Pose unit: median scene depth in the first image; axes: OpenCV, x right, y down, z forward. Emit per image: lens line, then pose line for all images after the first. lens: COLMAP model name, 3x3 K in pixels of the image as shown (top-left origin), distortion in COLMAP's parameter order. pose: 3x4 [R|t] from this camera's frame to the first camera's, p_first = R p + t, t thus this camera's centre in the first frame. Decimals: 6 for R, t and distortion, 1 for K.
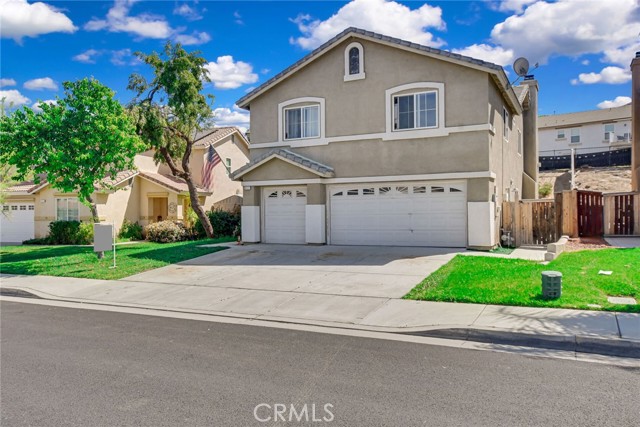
lens RADIAL K [[473.8, 0, 320.0], [0, 473.8, 213.5], [0, 0, 1]] dist [0.001429, -0.186899]
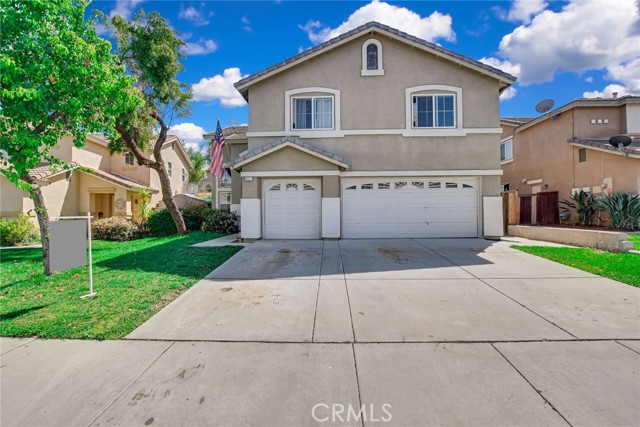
lens RADIAL K [[283.3, 0, 317.8], [0, 283.3, 214.9], [0, 0, 1]] dist [-0.037397, 0.006134]
pose [[0.914665, 0.000965, 0.404212, -0.271008], [-0.001011, 0.999999, -0.000100, 0.016494], [-0.404212, -0.000317, 0.914665, 0.485901]]
